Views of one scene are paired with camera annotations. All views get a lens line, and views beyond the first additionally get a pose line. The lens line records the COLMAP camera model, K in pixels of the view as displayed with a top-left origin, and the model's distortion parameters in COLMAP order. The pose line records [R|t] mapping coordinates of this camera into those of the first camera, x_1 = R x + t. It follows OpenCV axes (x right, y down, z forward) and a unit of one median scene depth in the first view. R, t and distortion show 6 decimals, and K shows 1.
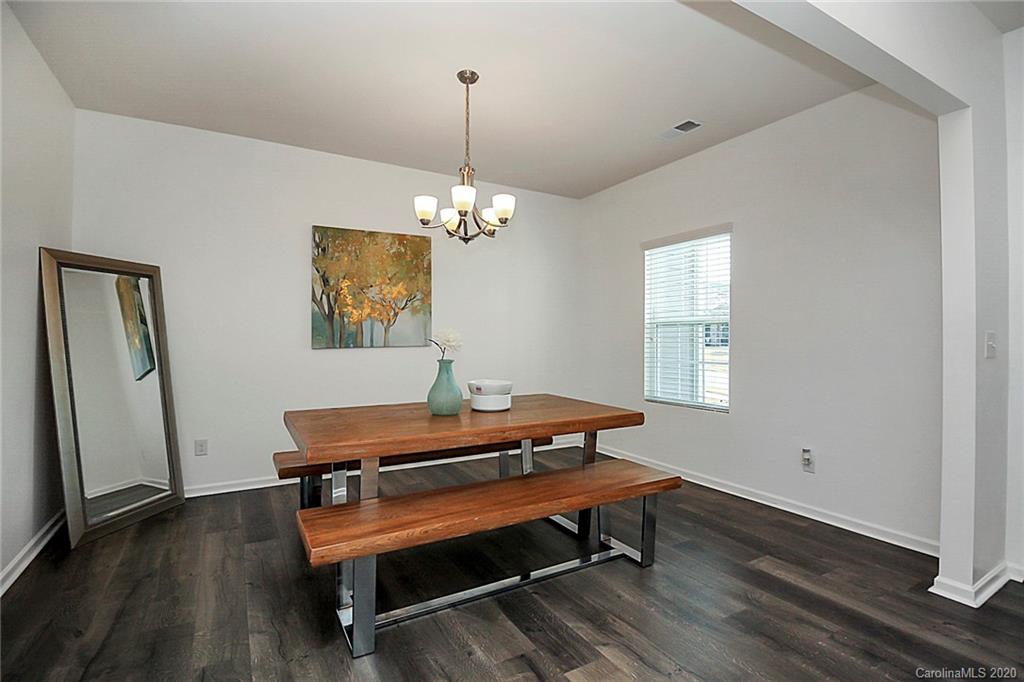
lens RADIAL K [[483.1, 0, 512.0], [0, 483.1, 341.0], [0, 0, 1]] dist [-0.018073, -0.000867]
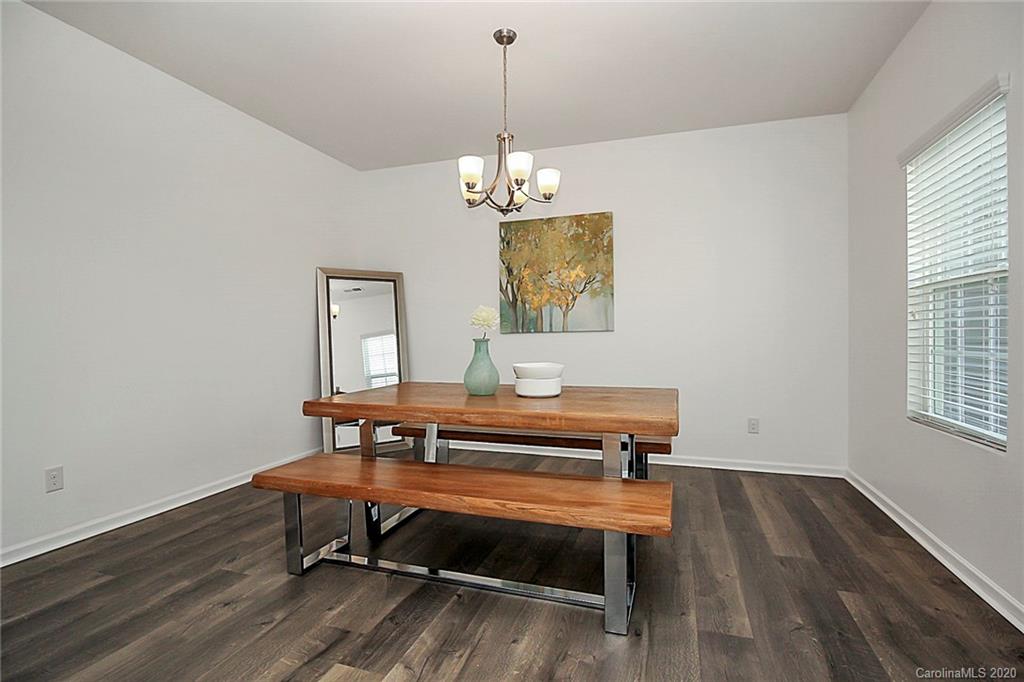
lens RADIAL K [[492.7, 0, 528.3], [0, 492.7, 344.4], [0, 0, 1]] dist [-0.000452, -0.016467]
pose [[0.668381, 0.007994, -0.743776, 0.459814], [0.002954, 0.999906, 0.013401, 0.025215], [0.743813, -0.011155, 0.668295, 0.277269]]
